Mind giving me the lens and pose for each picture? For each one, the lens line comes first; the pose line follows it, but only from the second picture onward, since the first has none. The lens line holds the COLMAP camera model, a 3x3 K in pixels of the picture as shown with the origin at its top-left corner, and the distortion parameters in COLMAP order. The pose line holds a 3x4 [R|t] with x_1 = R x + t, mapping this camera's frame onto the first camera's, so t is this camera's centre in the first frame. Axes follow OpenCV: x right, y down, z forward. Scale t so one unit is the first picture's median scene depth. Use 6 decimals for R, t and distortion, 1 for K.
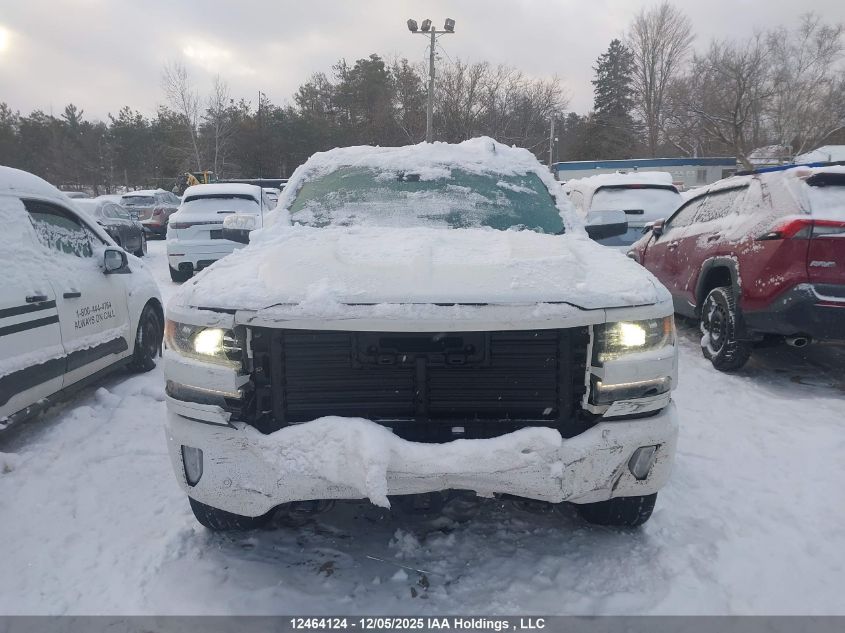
lens RADIAL K [[673.1, 0, 422.5], [0, 673.1, 316.5], [0, 0, 1]] dist [0.090513, -0.175935]
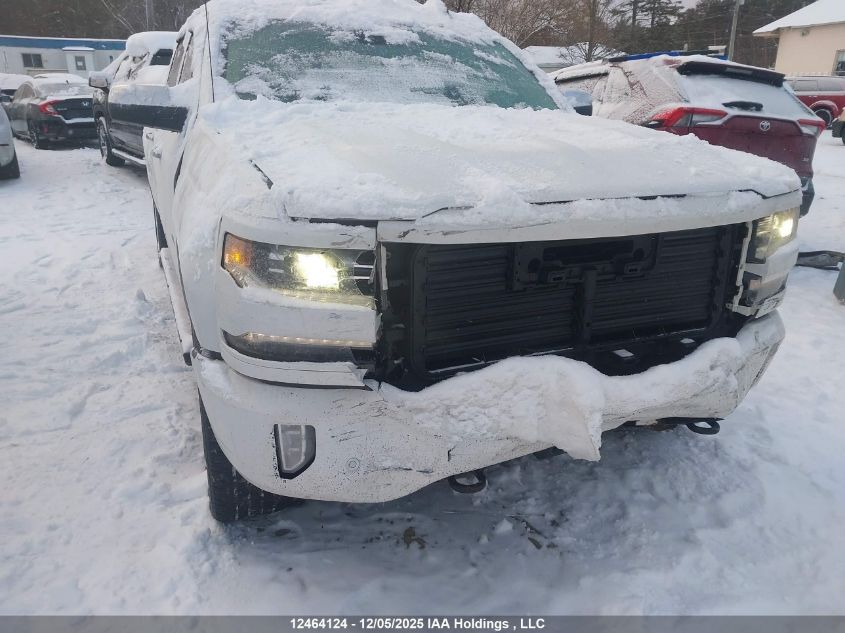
lens RADIAL K [[673.1, 0, 422.5], [0, 673.1, 316.5], [0, 0, 1]] dist [0.090513, -0.175935]
pose [[0.914570, -0.106633, 0.390117, -0.492586], [0.046830, 0.986048, 0.159737, -0.019561], [-0.401707, -0.127821, 0.906804, 0.354032]]
